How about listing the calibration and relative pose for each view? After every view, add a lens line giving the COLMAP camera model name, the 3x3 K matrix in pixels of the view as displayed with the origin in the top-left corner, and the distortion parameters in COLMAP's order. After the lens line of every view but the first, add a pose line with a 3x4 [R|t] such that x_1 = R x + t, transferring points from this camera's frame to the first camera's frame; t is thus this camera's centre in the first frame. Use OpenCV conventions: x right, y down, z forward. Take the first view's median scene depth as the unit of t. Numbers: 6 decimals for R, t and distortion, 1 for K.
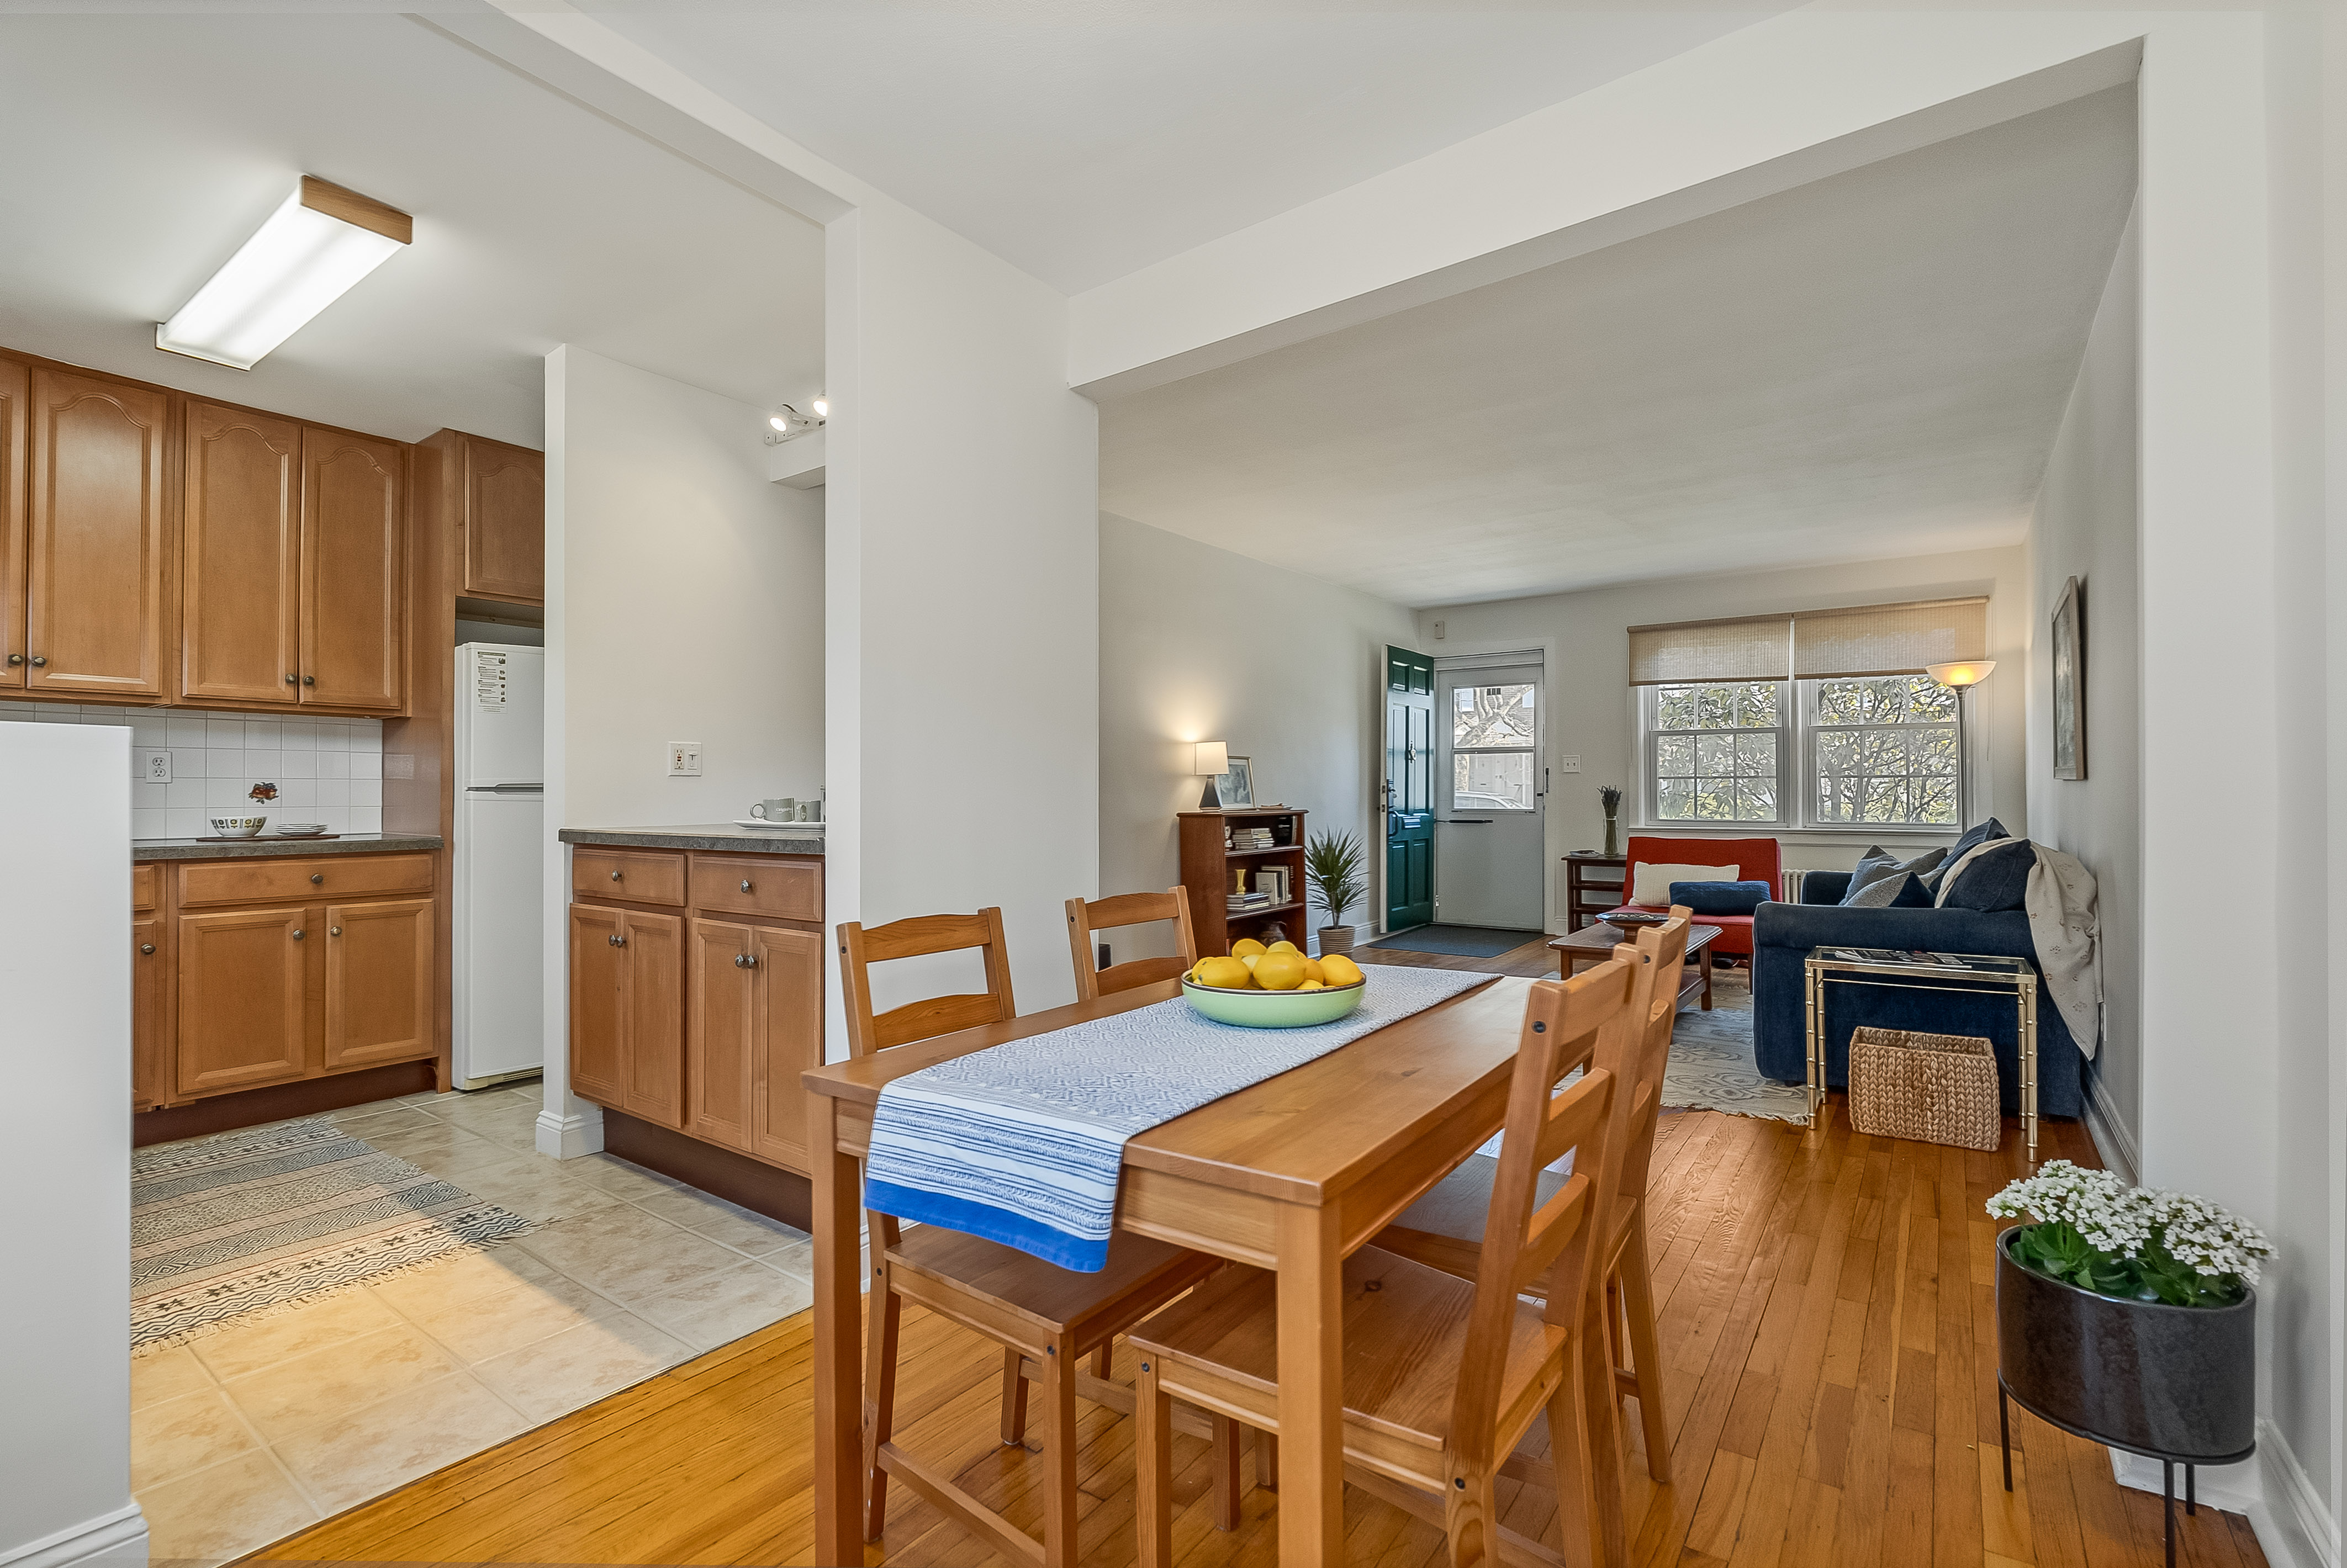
lens RADIAL K [[1078.5, 0, 1173.1], [0, 1078.5, 781.3], [0, 0, 1]] dist [-0.005097, 0.001692]
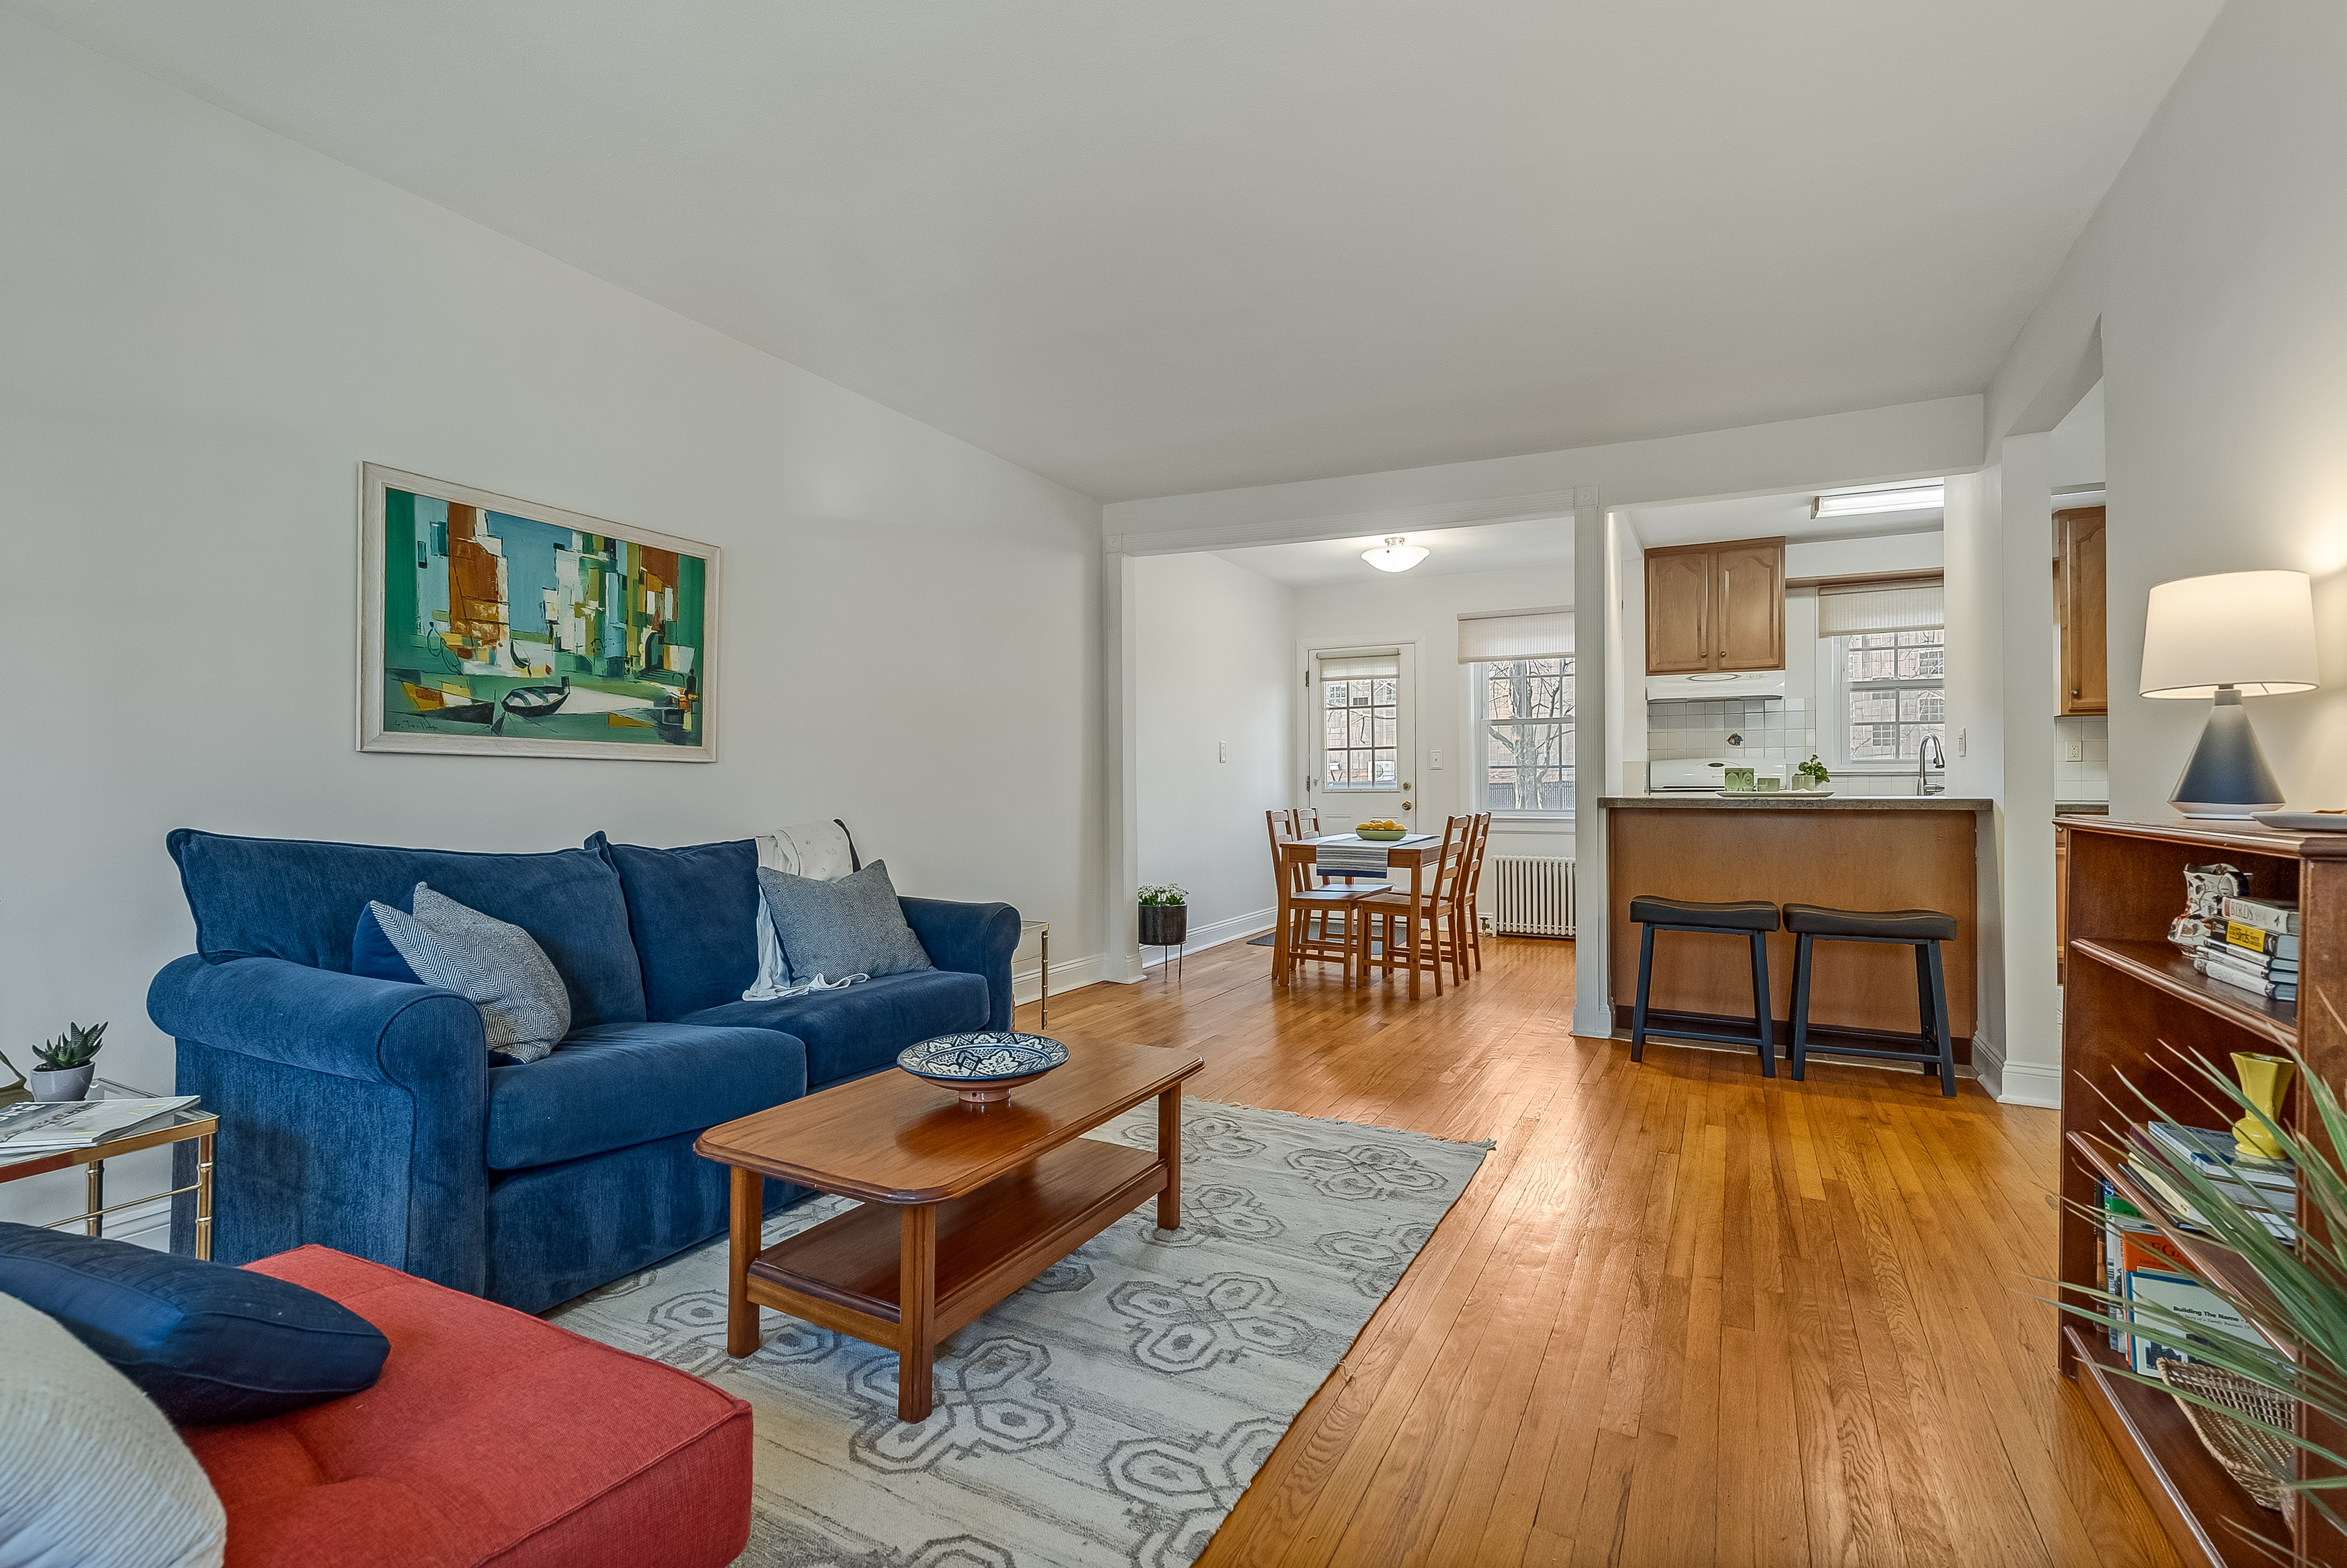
lens RADIAL K [[1078.5, 0, 1184.3], [0, 1078.5, 778.0], [0, 0, 1]] dist [-0.005097, 0.001692]
pose [[-0.988082, 0.008612, -0.153689, 0.597814], [0.011728, 0.999743, -0.019379, 0.032845], [0.153482, -0.020950, -0.987929, 2.076479]]
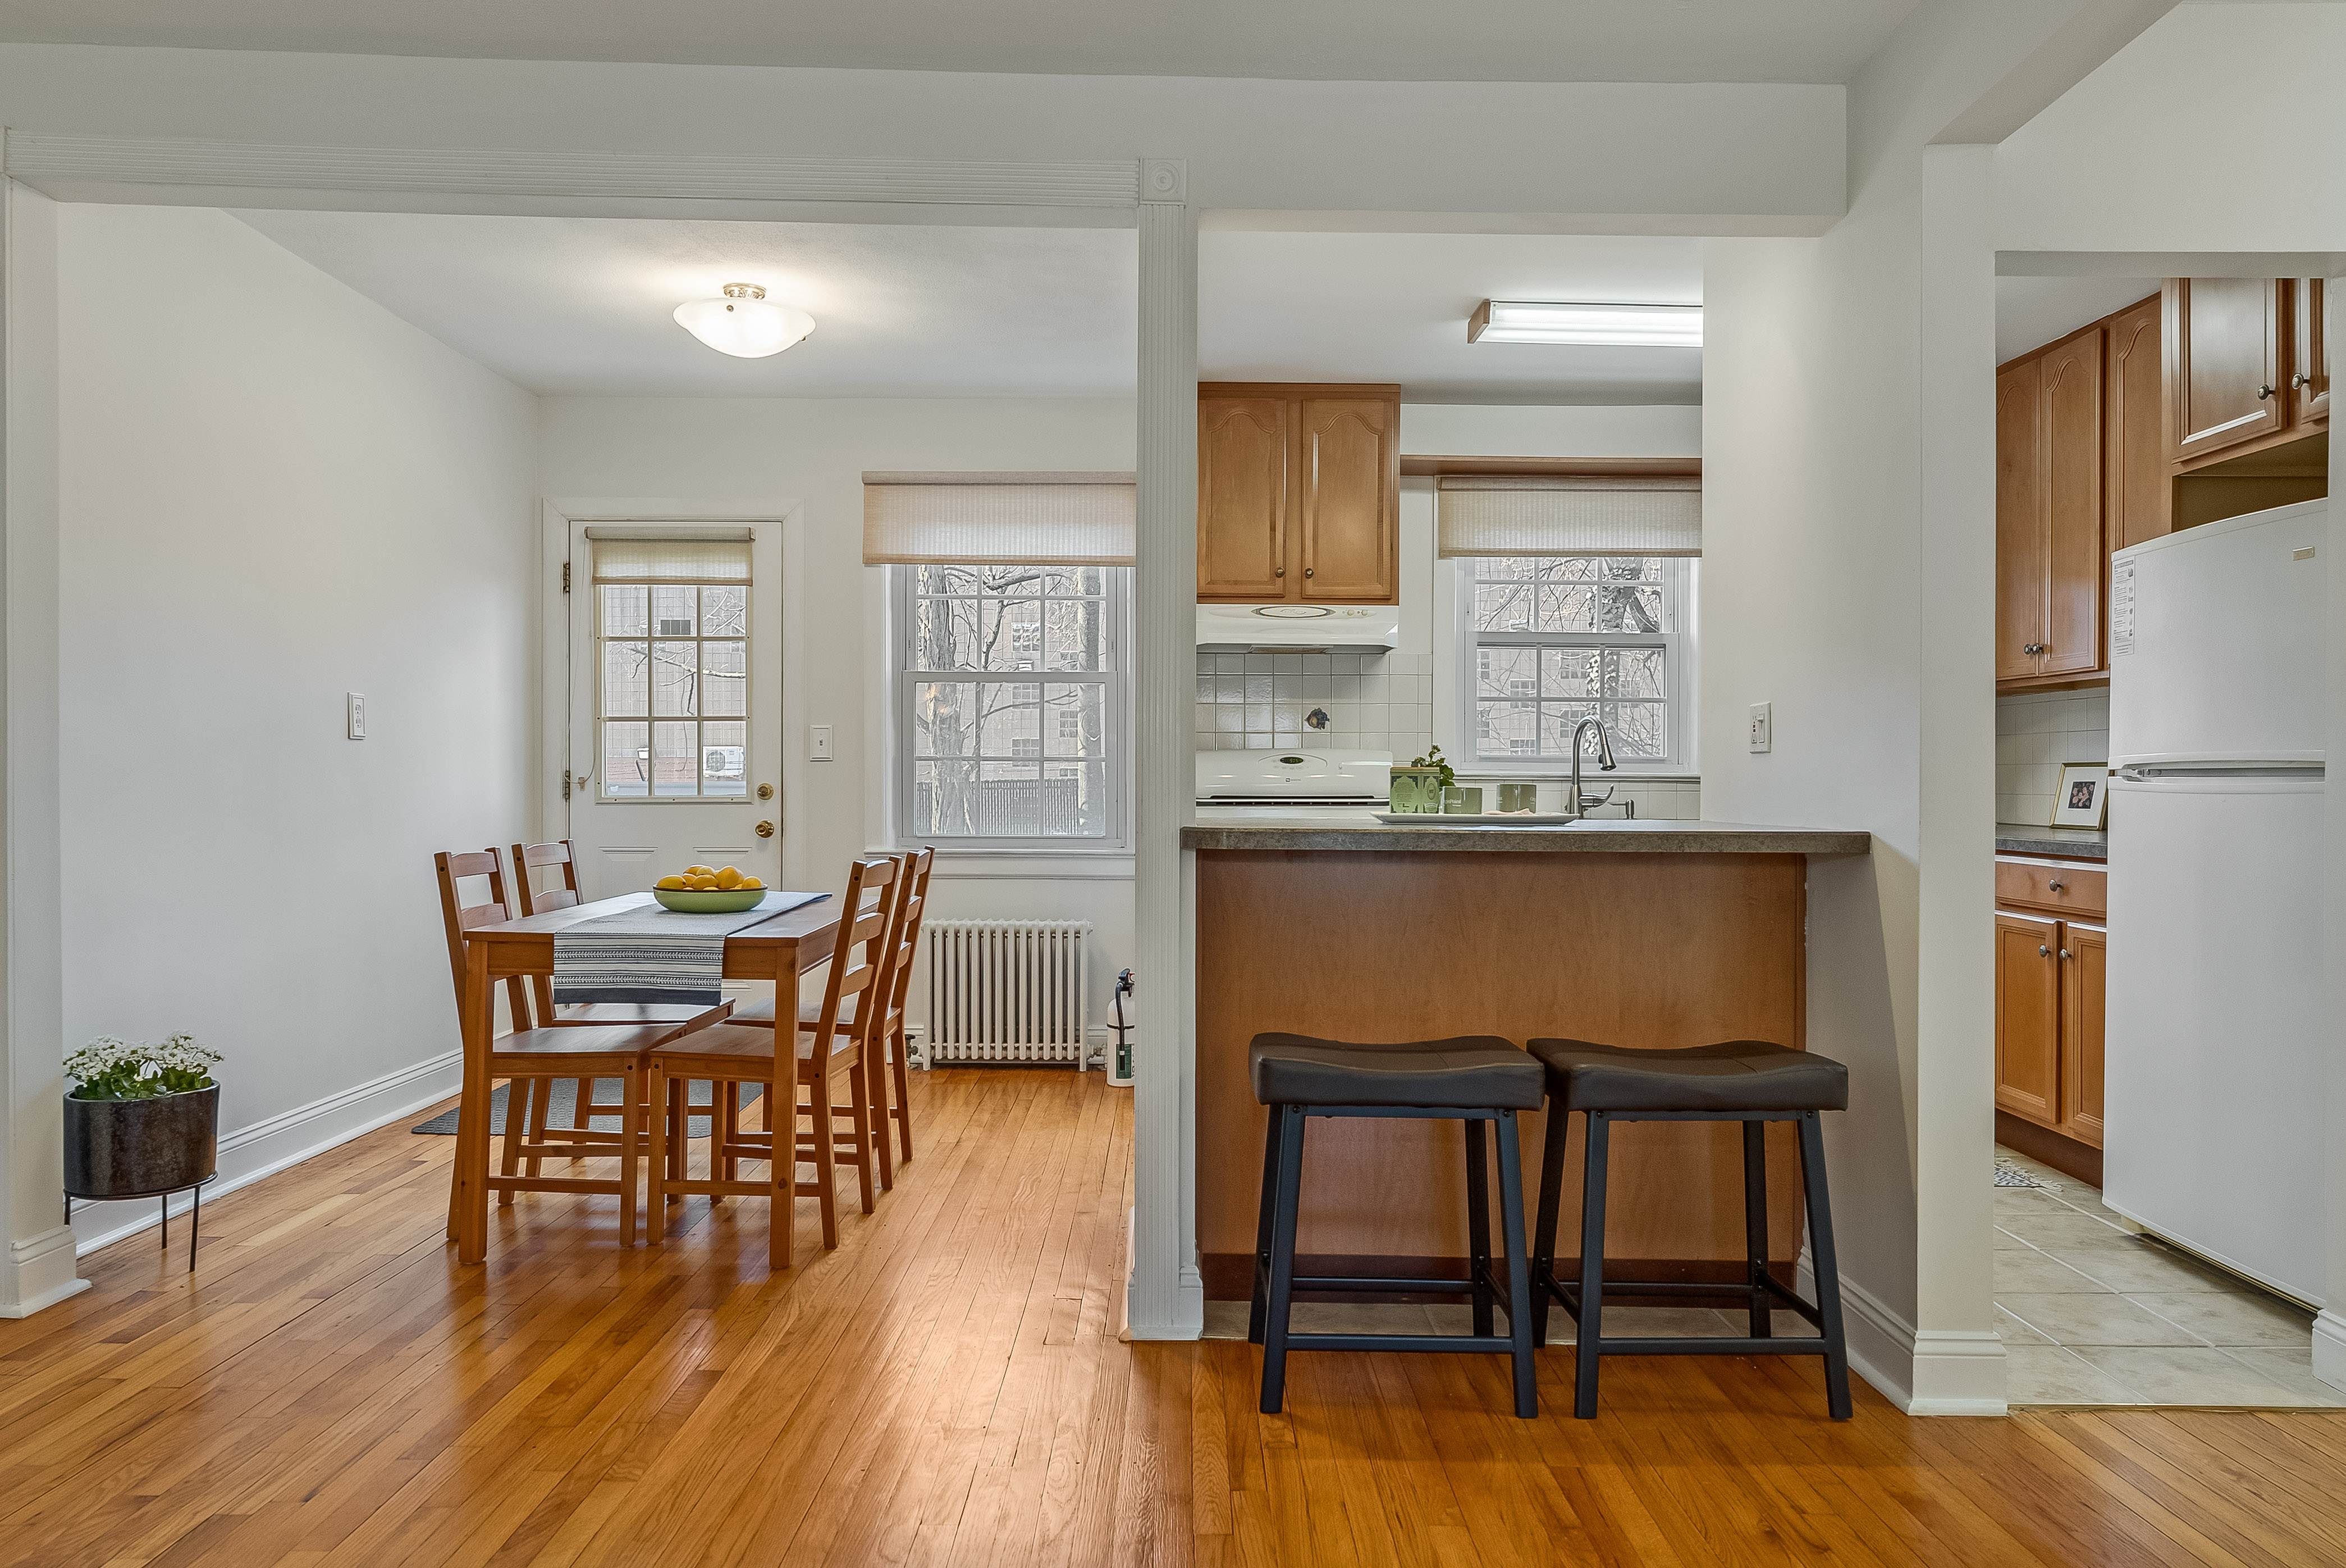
lens RADIAL K [[1528.4, 0, 1188.1], [0, 1528.4, 795.5], [0, 0, 1]] dist [0.005654, -0.005985]
pose [[-0.808287, 0.007857, -0.588736, 0.418218], [0.008526, 0.999962, 0.001641, 0.017833], [0.588727, -0.003693, -0.808323, 1.587103]]
